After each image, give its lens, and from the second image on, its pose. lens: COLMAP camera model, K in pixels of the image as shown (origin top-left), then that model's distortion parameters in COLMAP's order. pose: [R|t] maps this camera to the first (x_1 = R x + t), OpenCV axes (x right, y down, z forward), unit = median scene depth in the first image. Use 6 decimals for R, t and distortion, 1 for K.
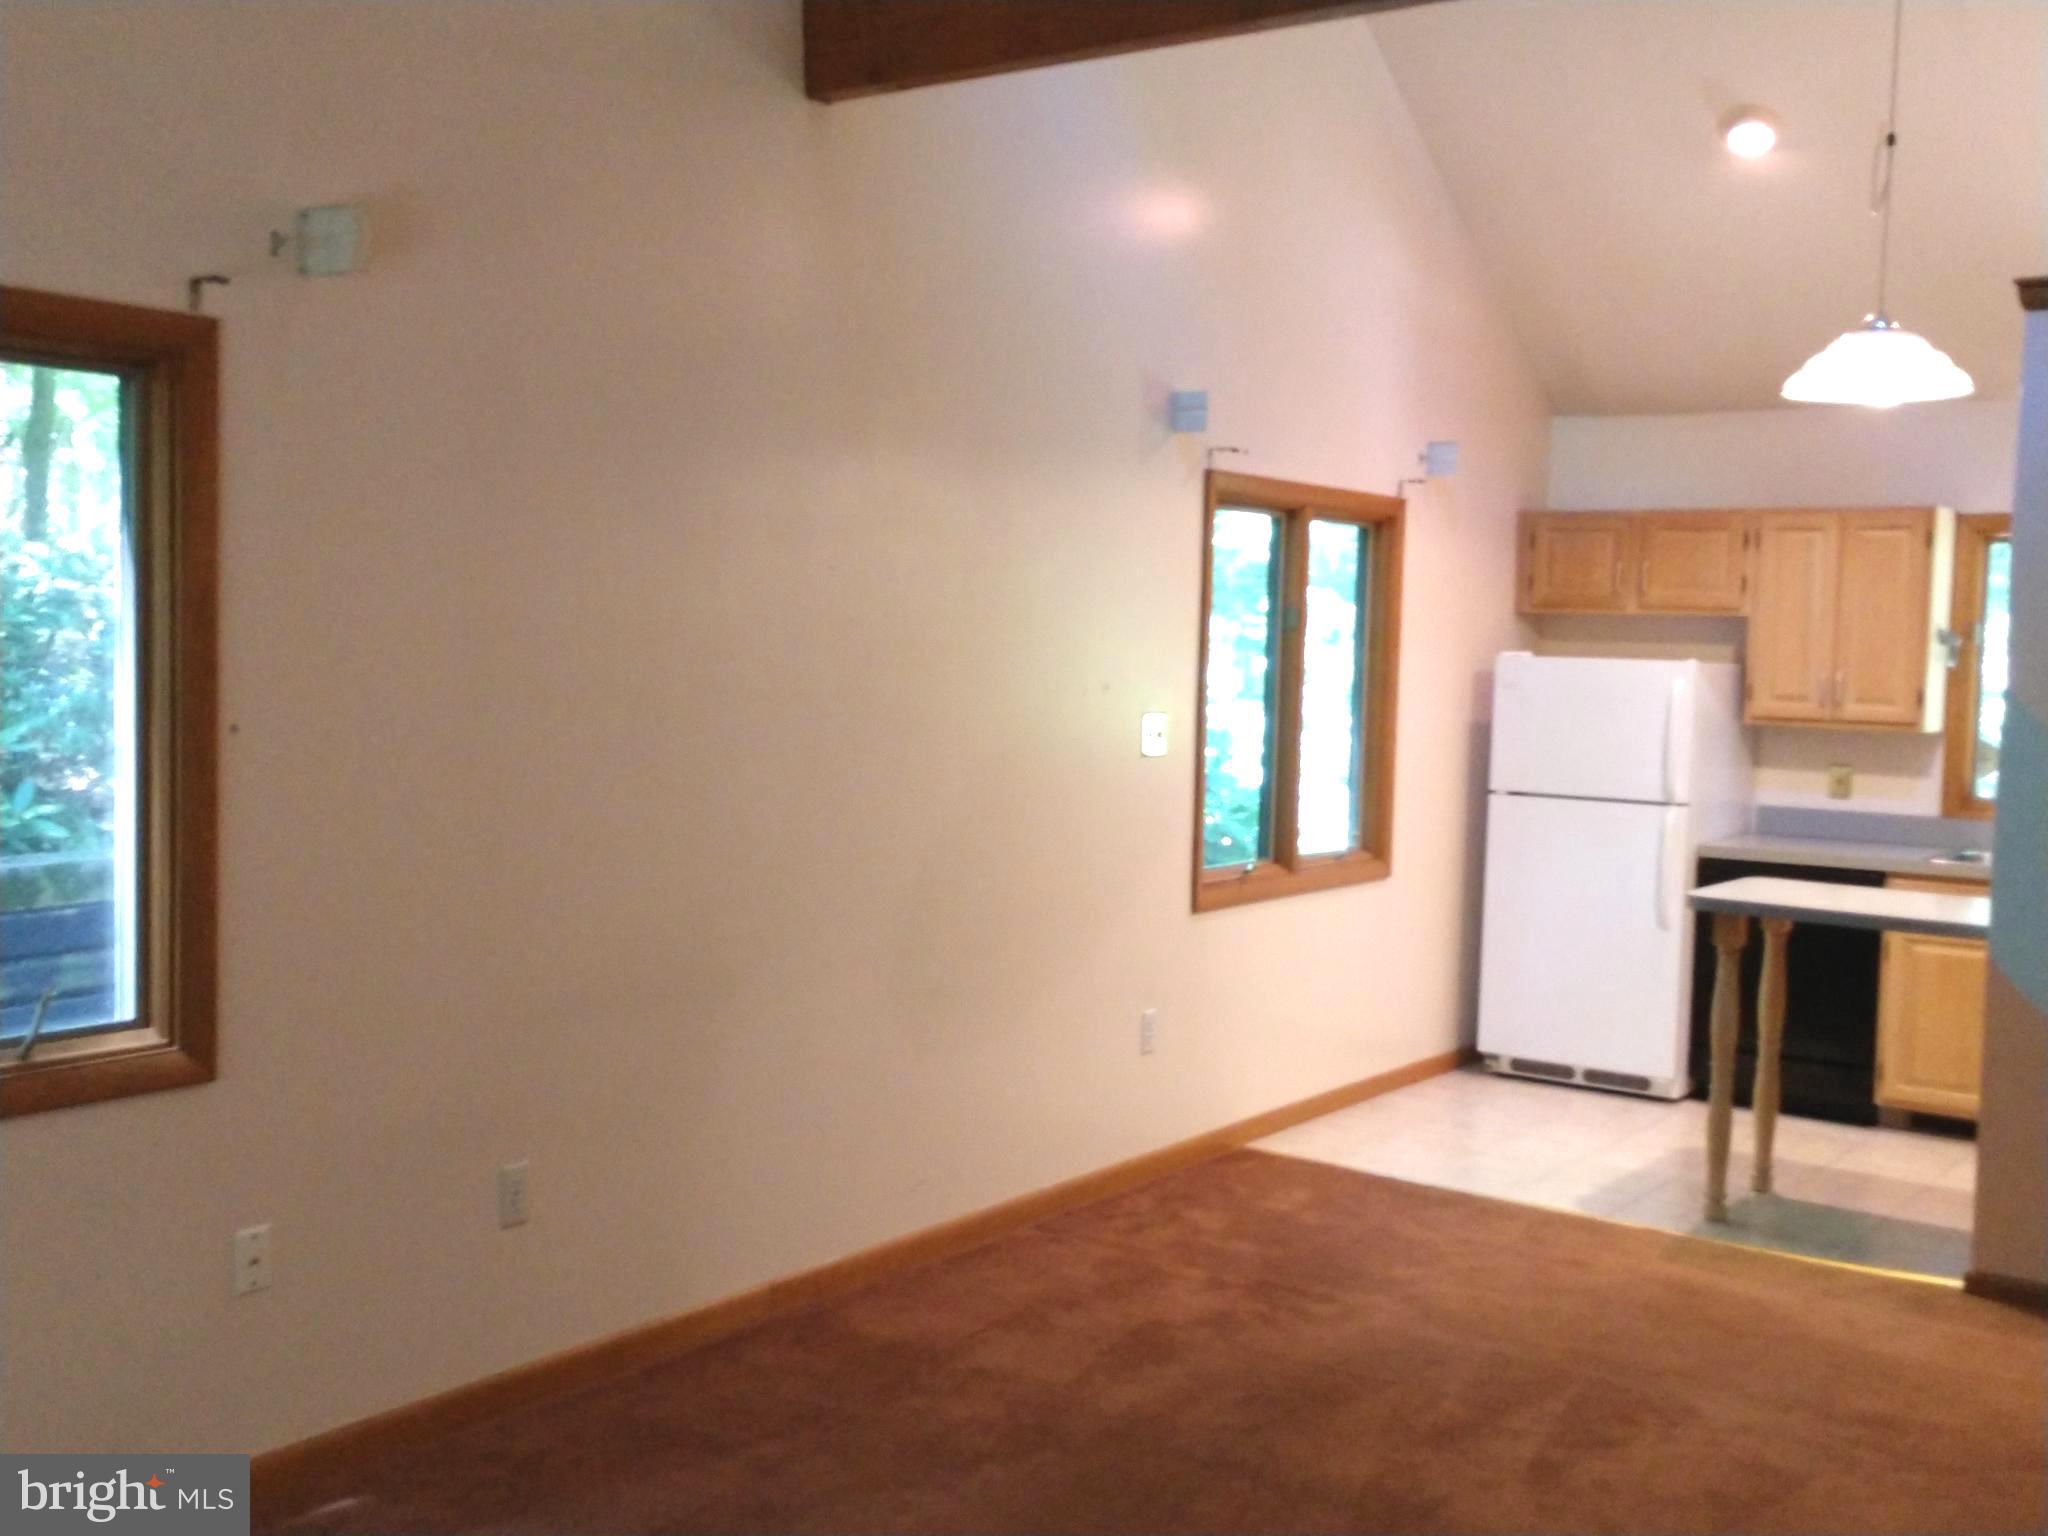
lens RADIAL K [[2112.4, 0, 1018.3], [0, 2112.4, 772.3], [0, 0, 1]] dist [0.007344, 0.000000]
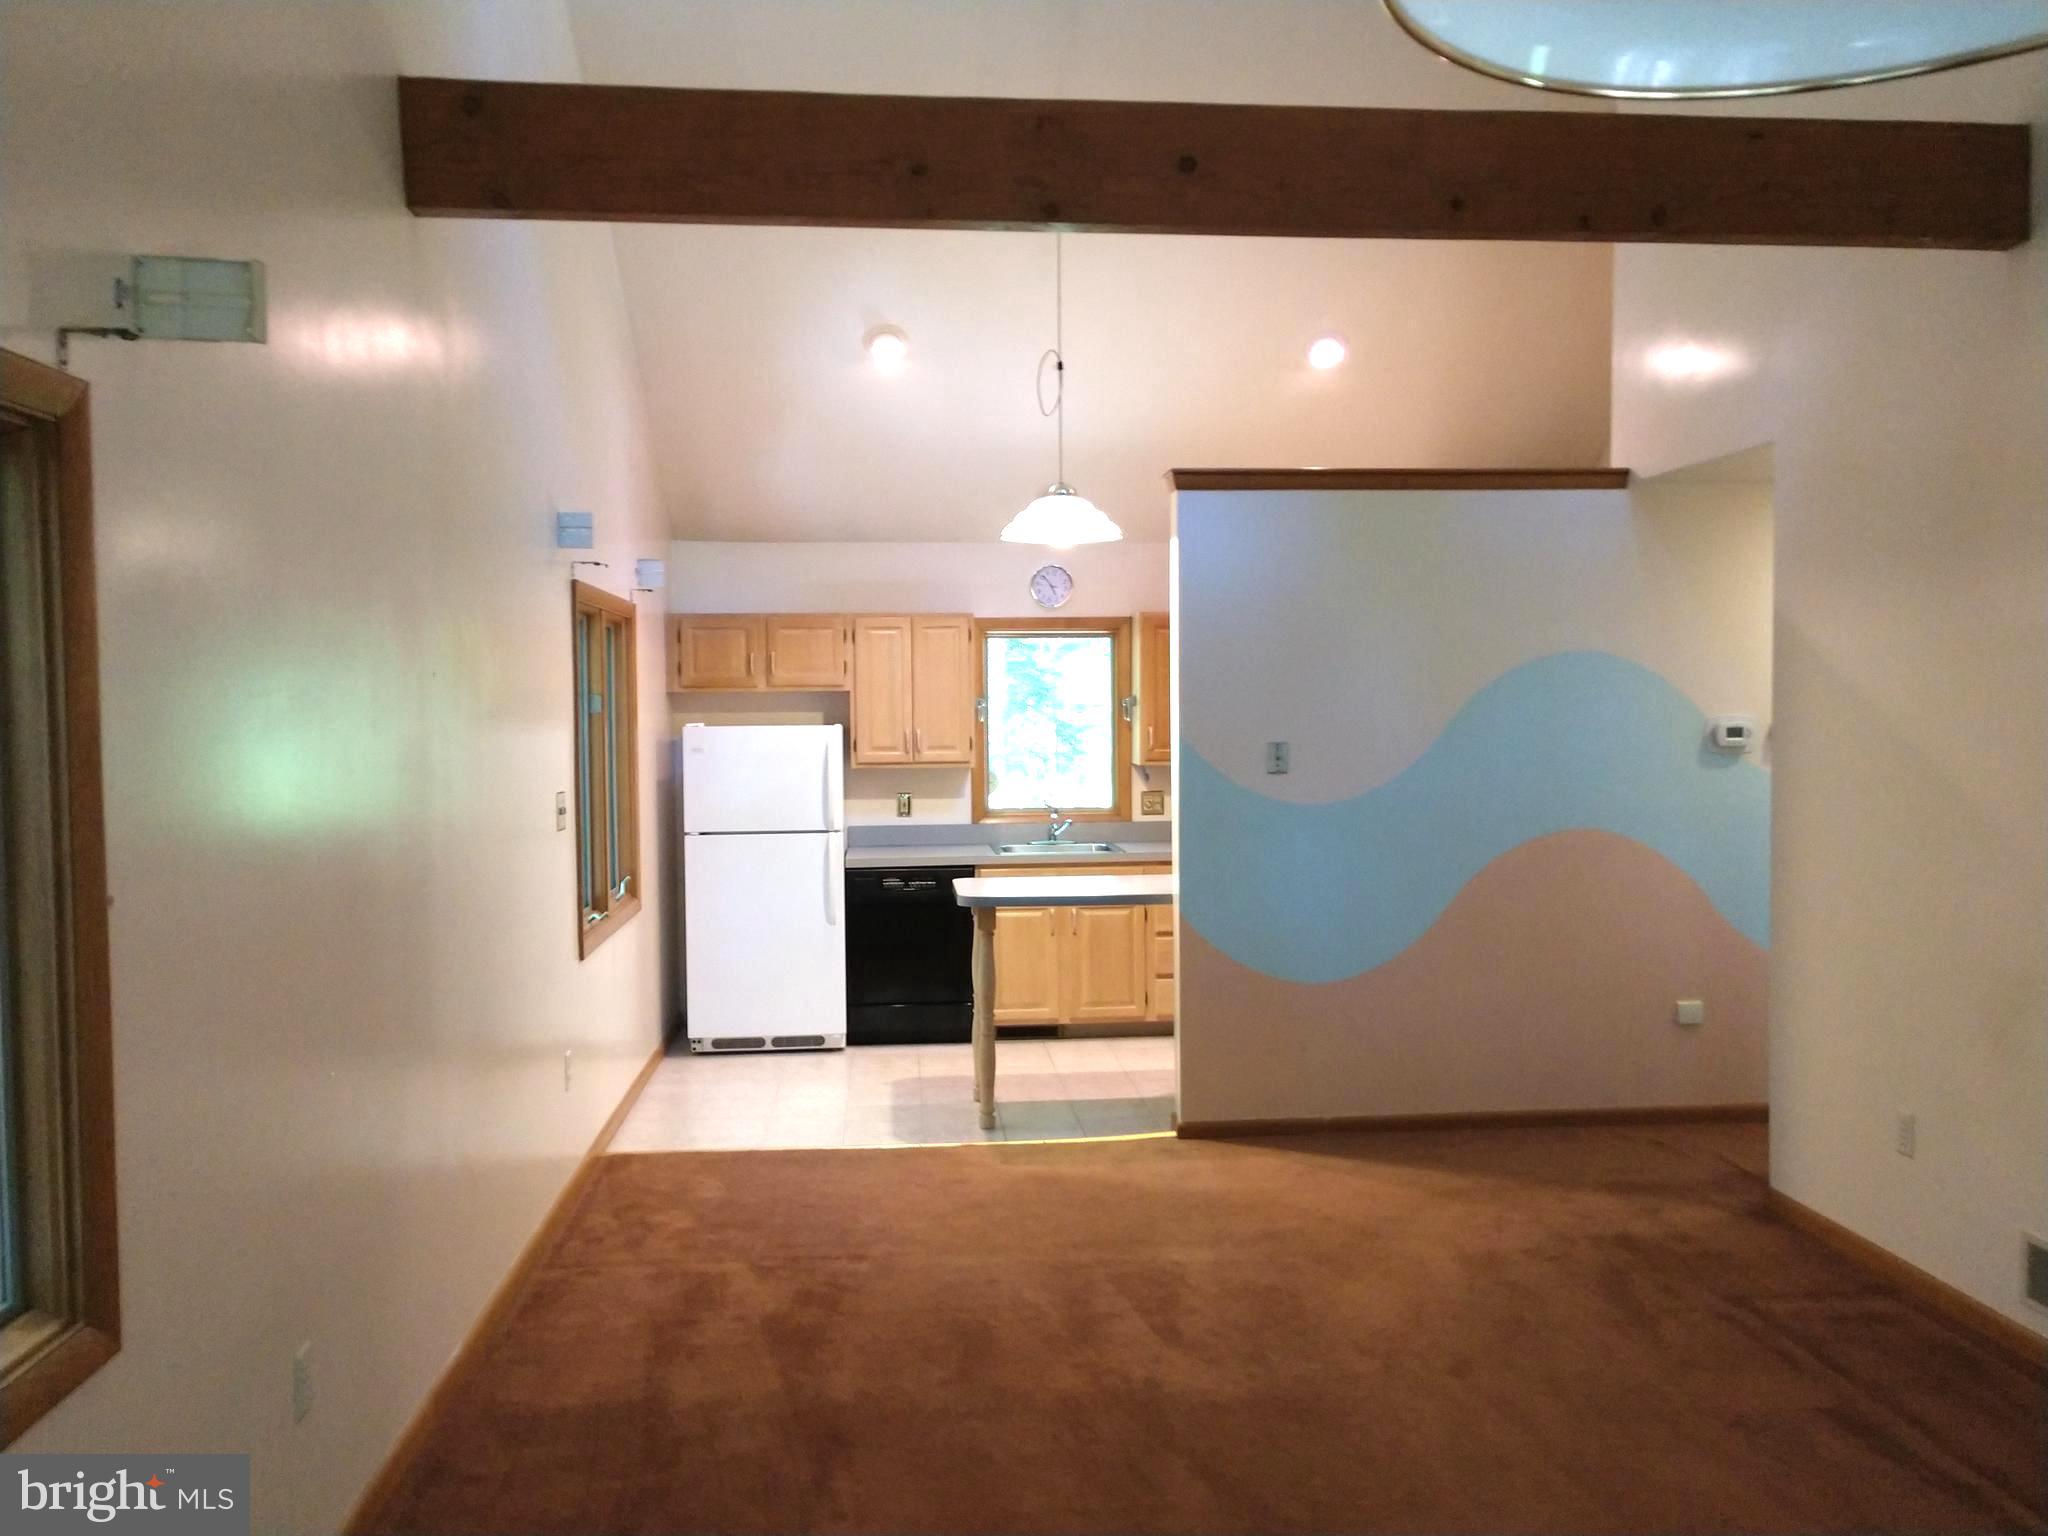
lens RADIAL K [[1551.7, 0, 1025.3], [0, 1551.7, 759.2], [0, 0, 1]] dist [-0.002370, 0.024011]
pose [[0.748732, -0.058371, 0.660298, -0.291446], [0.074500, 0.997214, 0.003676, -0.029092], [-0.658673, 0.046440, 0.750995, 0.197143]]
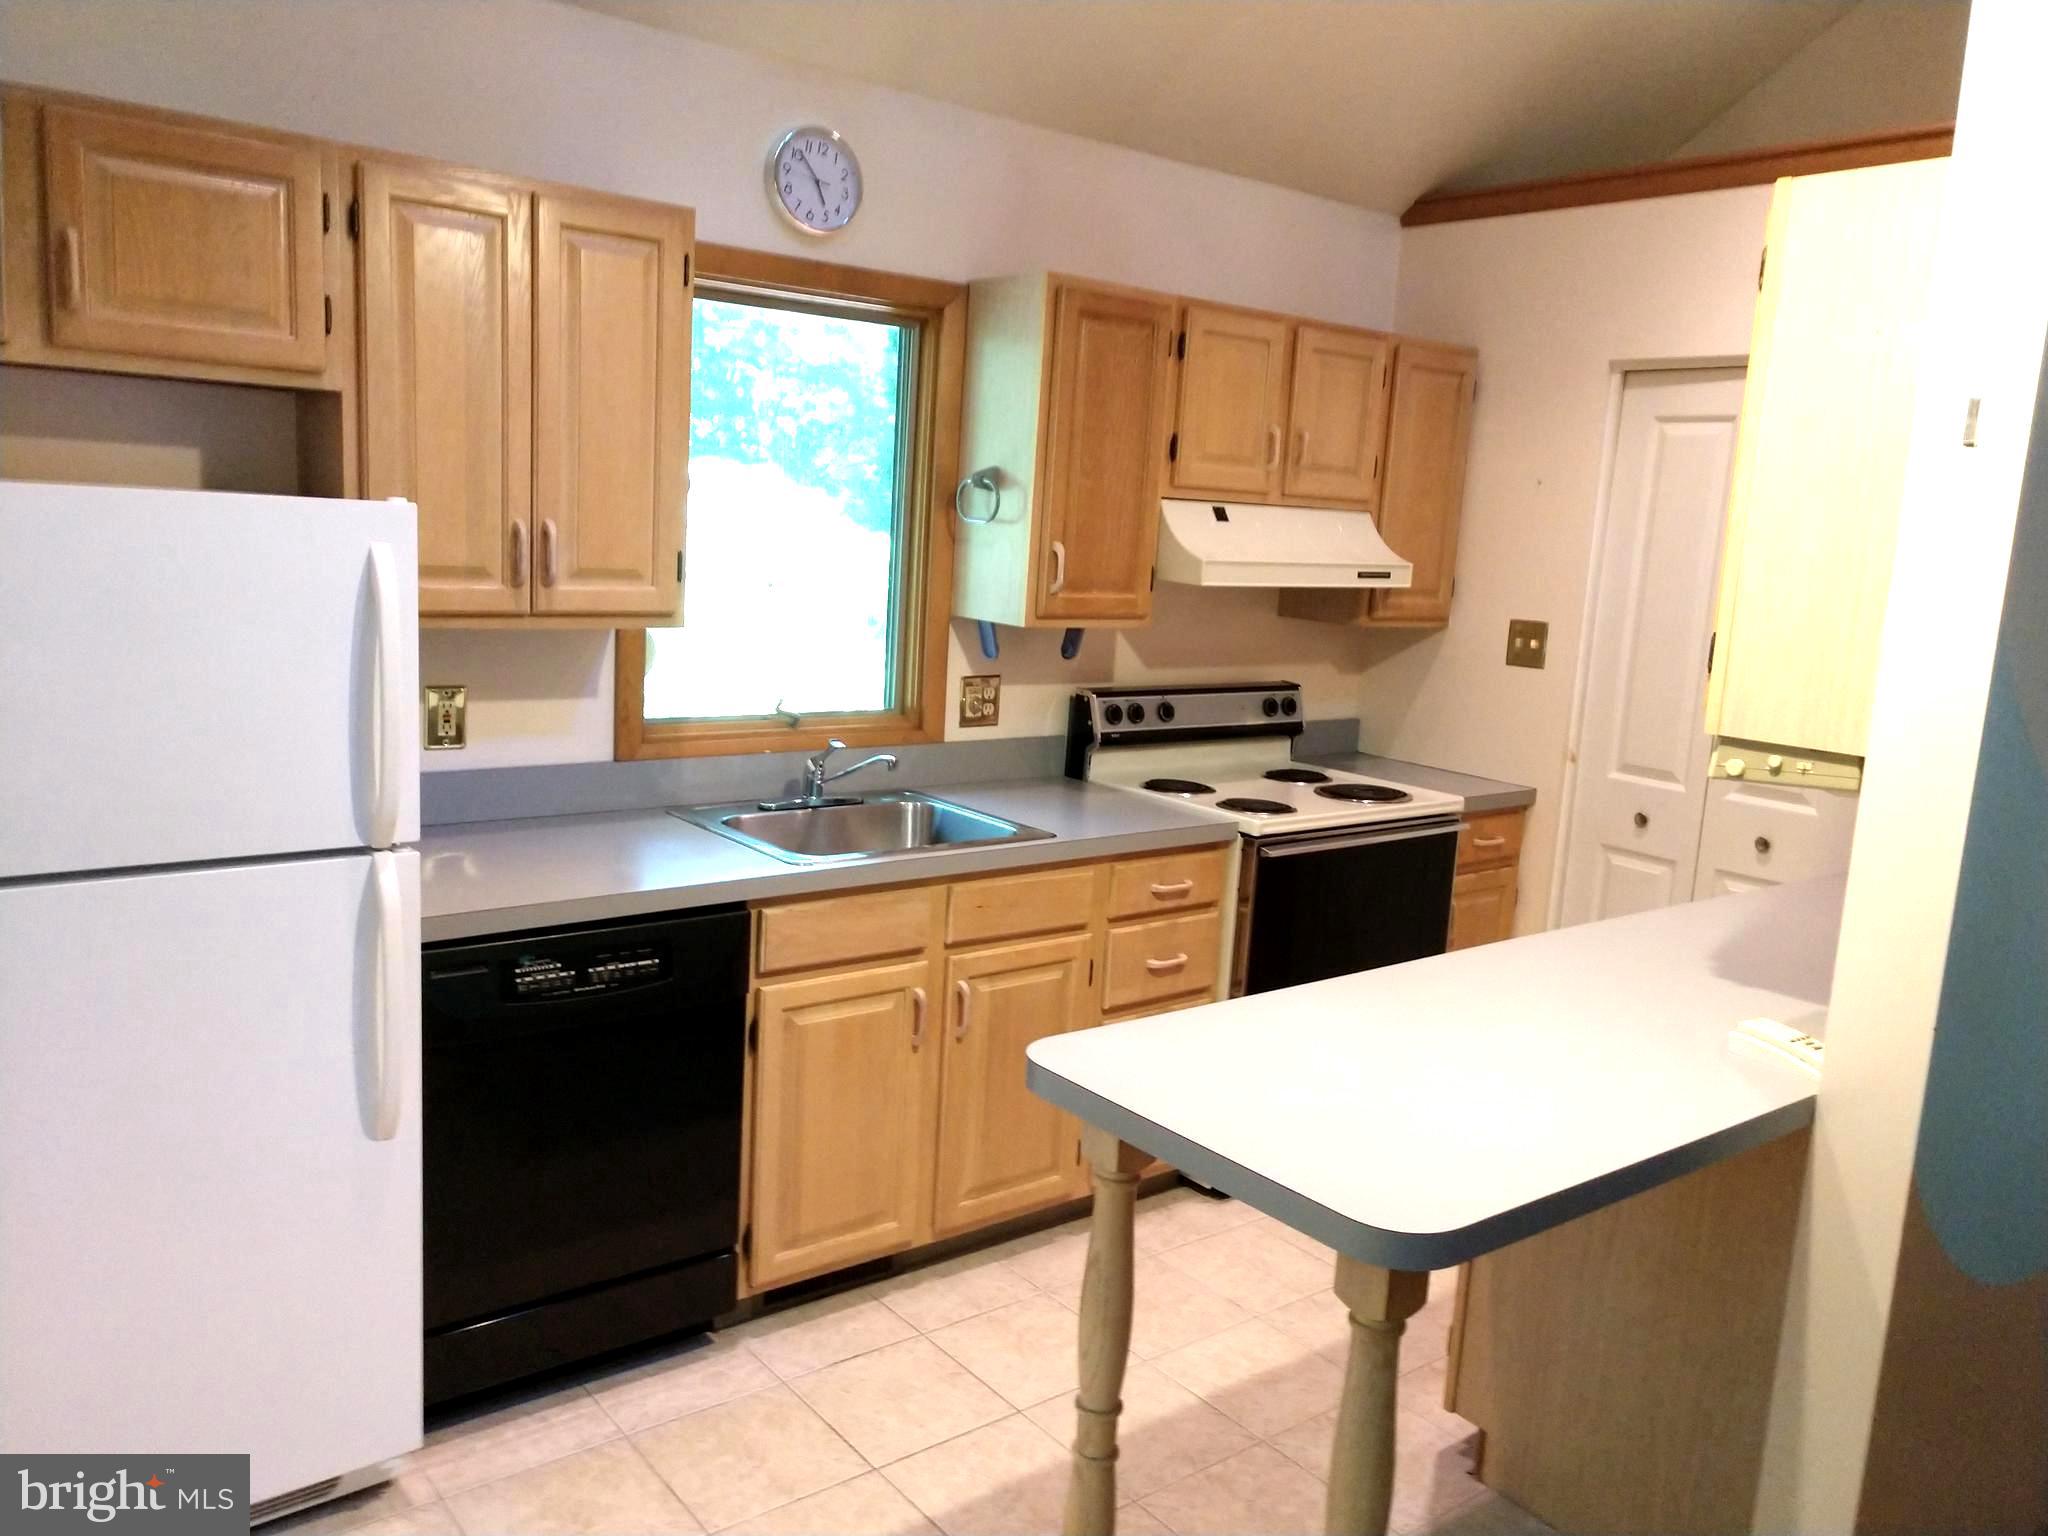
lens RADIAL K [[1551.7, 0, 1026.4], [0, 1551.7, 755.0], [0, 0, 1]] dist [-0.002370, 0.024011]
pose [[0.269645, -0.162574, 0.949137, 0.065420], [0.016197, 0.986272, 0.164333, -0.059035], [-0.962824, -0.028938, 0.268576, 0.922423]]
